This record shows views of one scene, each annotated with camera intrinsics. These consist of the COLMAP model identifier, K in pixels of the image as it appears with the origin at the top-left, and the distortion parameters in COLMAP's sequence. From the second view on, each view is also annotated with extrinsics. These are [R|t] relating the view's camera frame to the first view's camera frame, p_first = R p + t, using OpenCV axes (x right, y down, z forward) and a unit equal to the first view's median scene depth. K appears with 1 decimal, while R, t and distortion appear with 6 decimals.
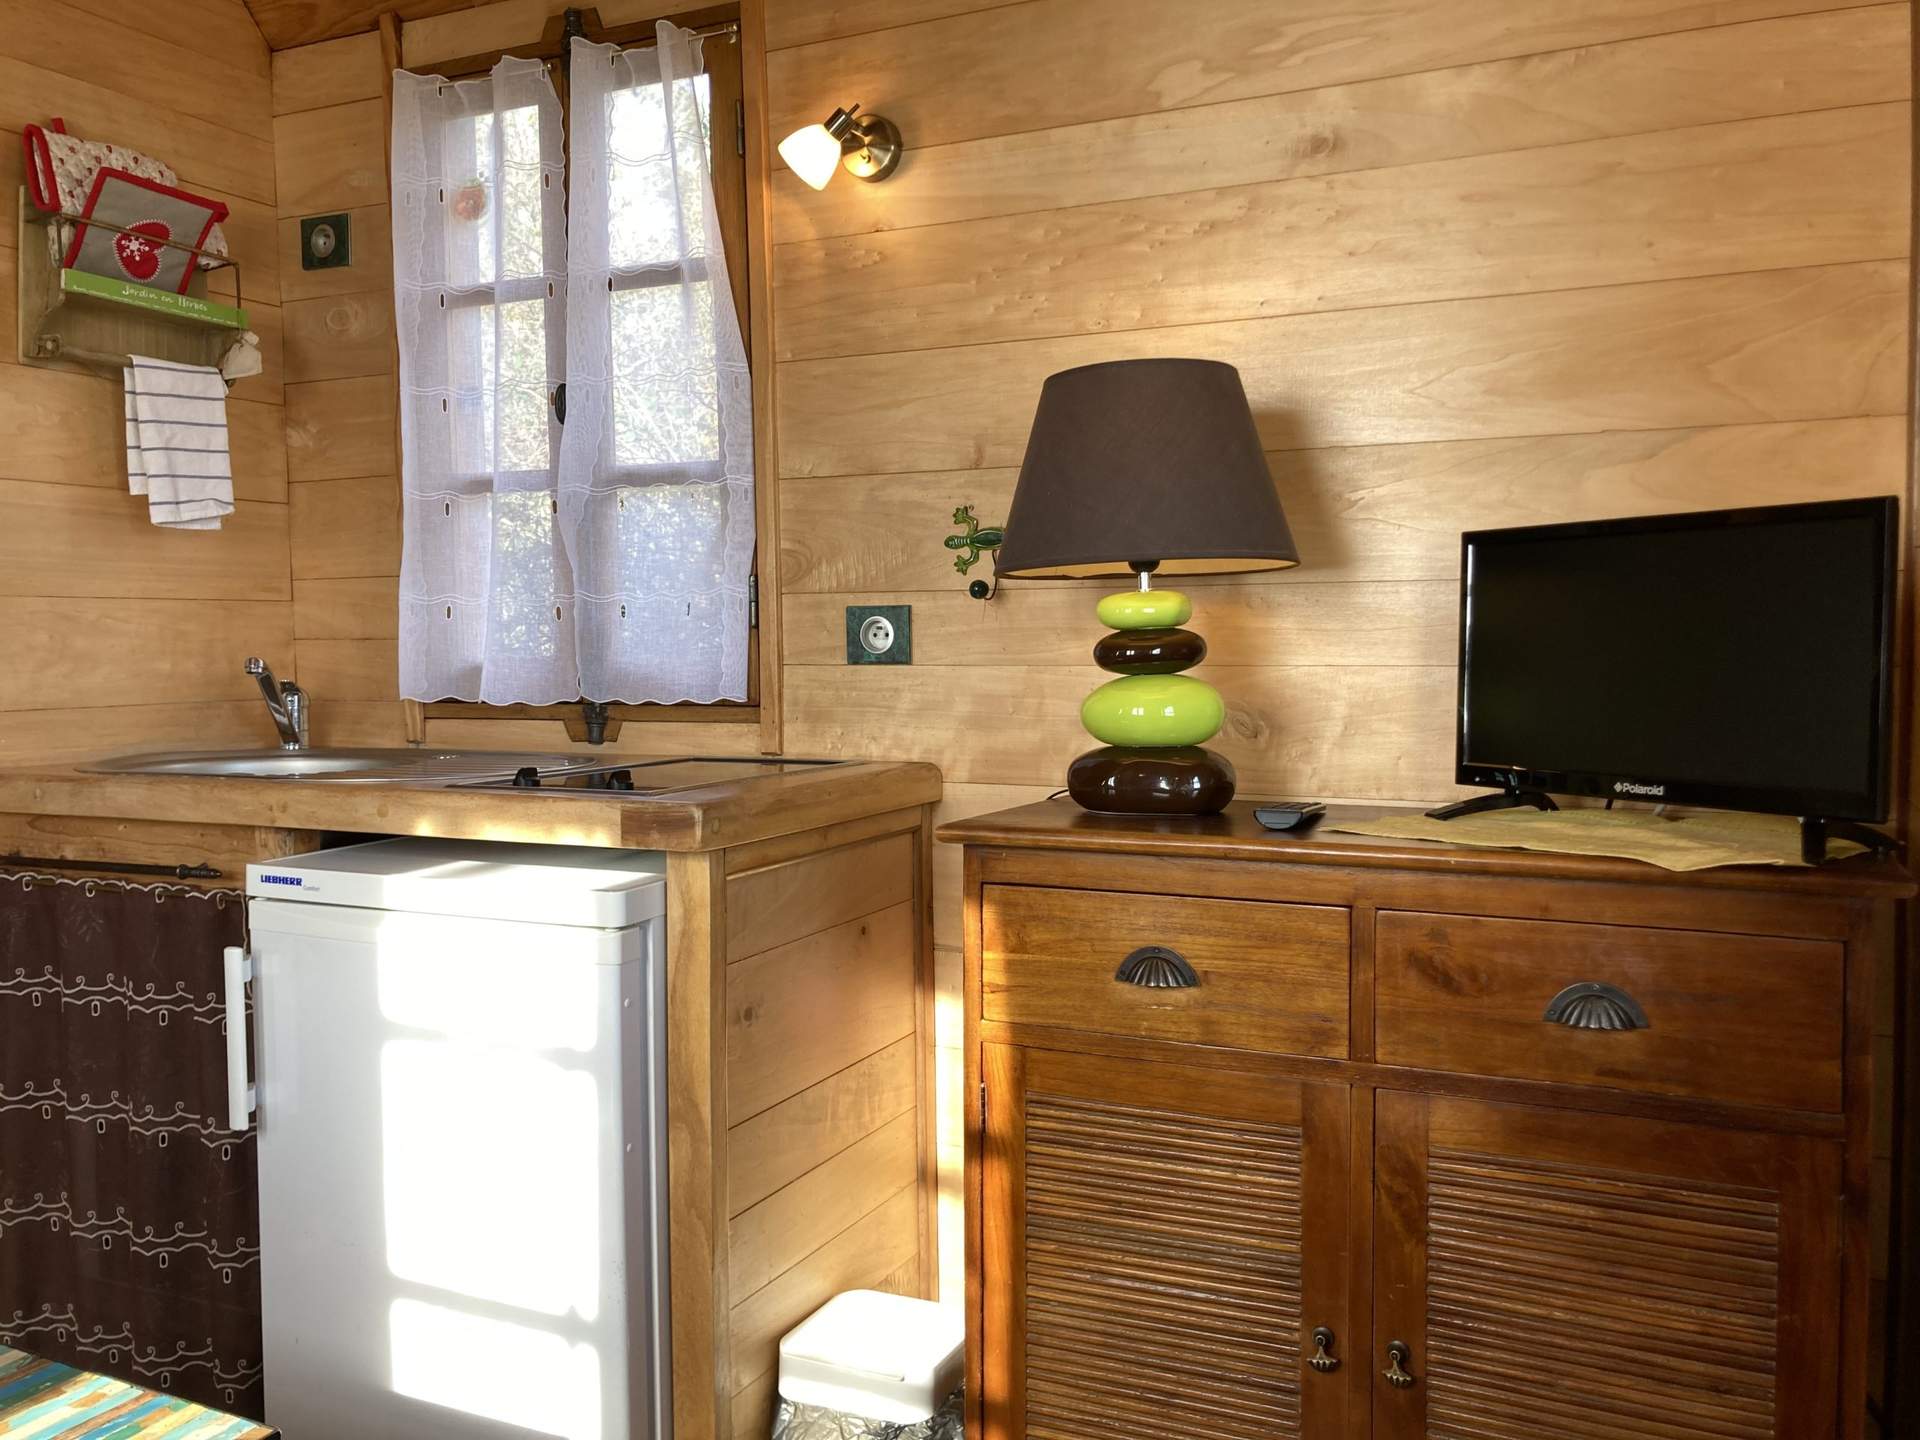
lens RADIAL K [[1556.8, 0, 960.0], [0, 1556.8, 720.0], [0, 0, 1]] dist [0.024033, -0.011186]
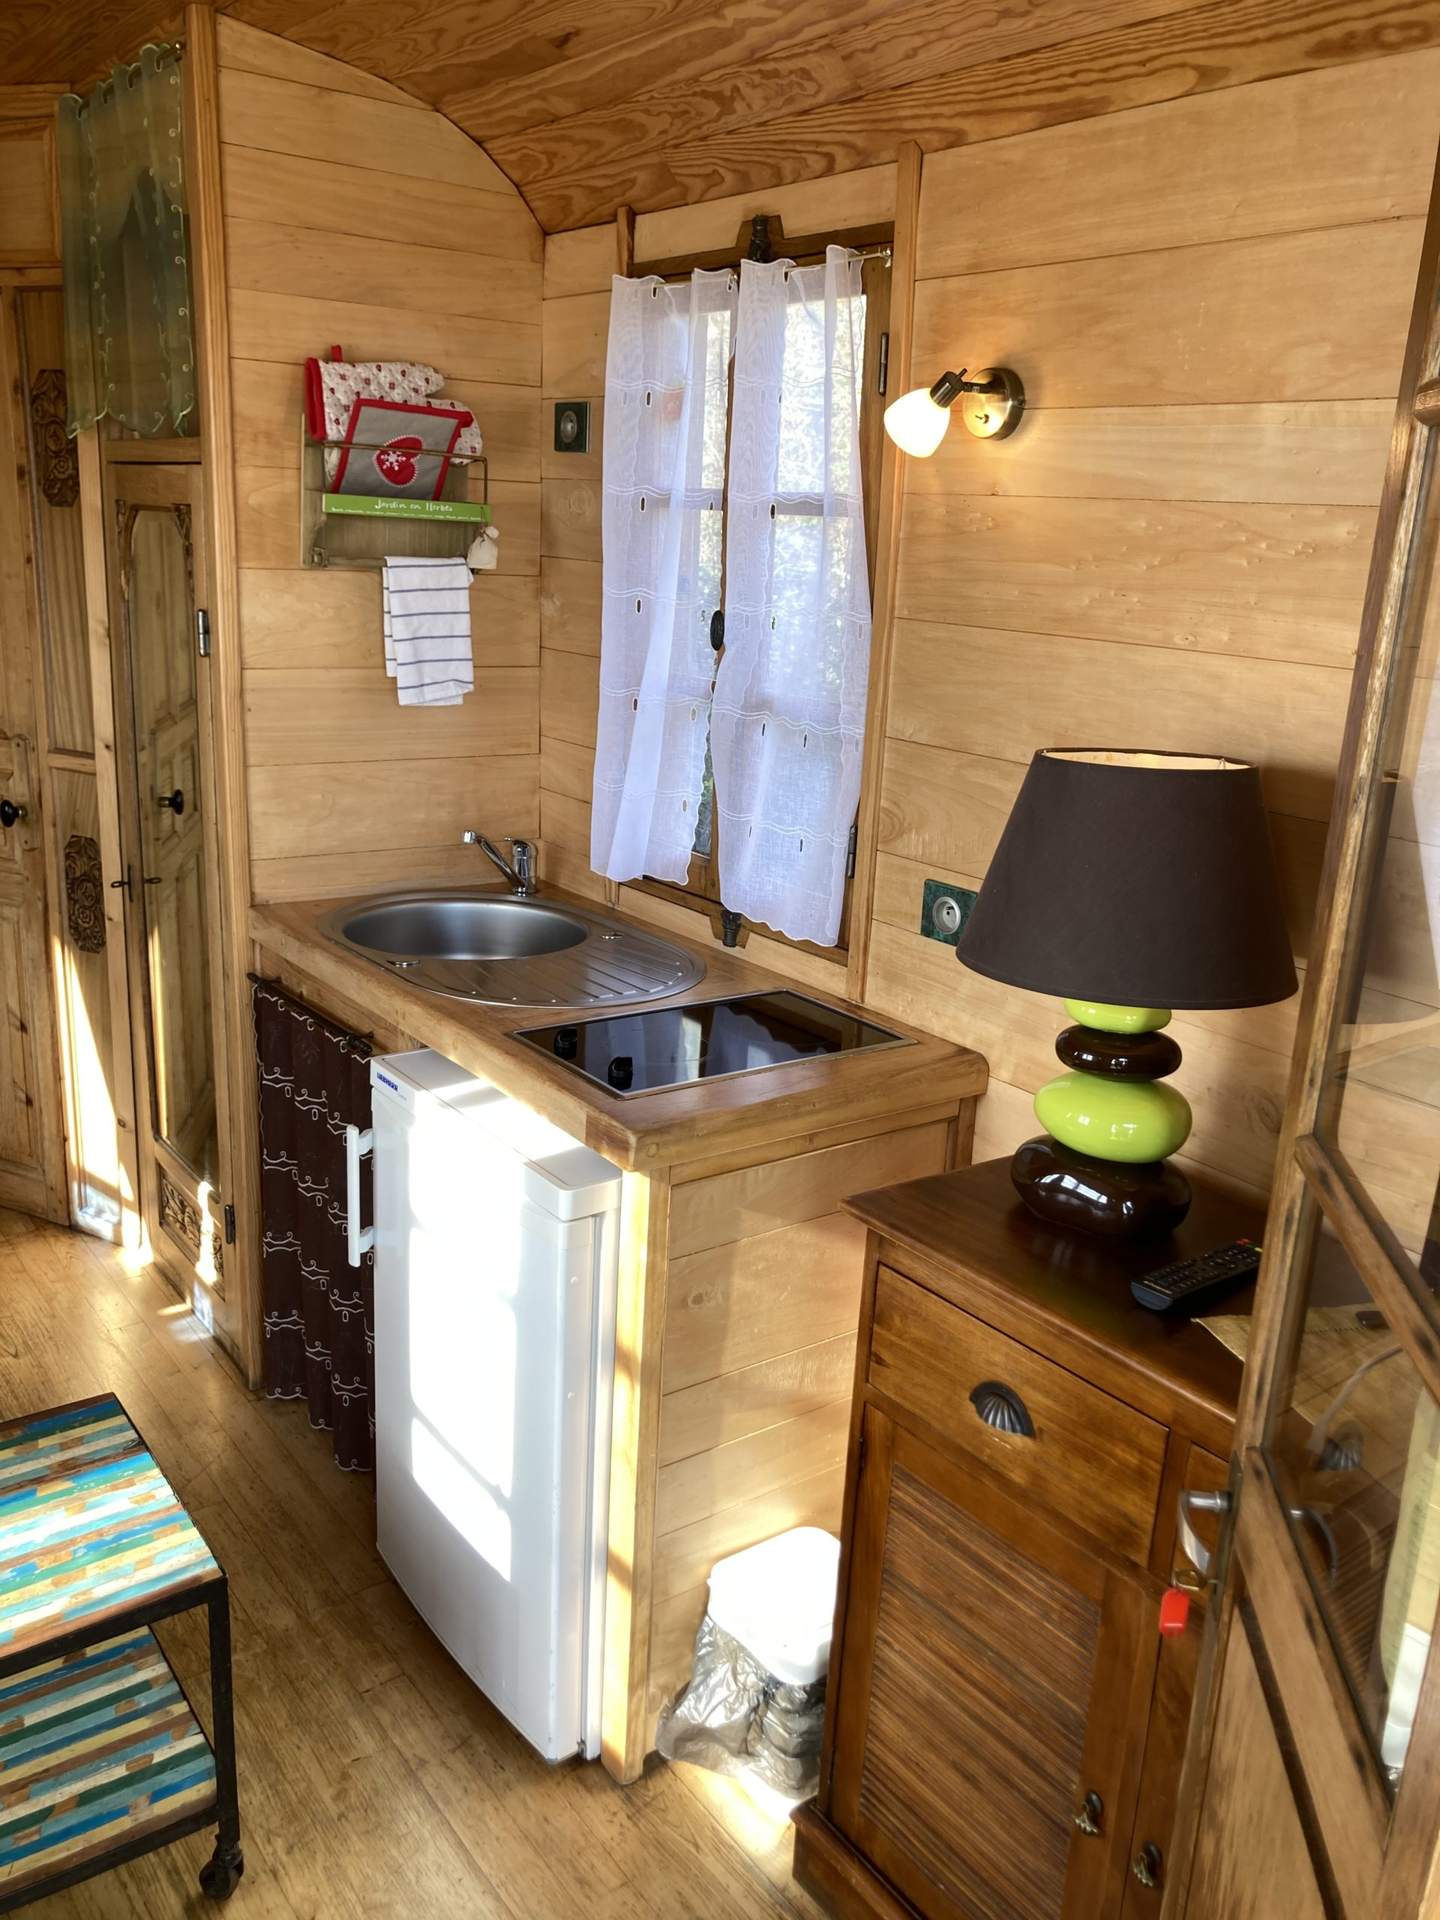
lens RADIAL K [[1556.8, 0, 736.2], [0, 1556.8, 959.9], [0, 0, 1]] dist [0.024033, -0.011186]
pose [[0.886721, 0.174603, -0.428065, 0.246559], [-0.087238, 0.972497, 0.215960, -0.220665], [0.453999, -0.154152, 0.877566, 0.067354]]
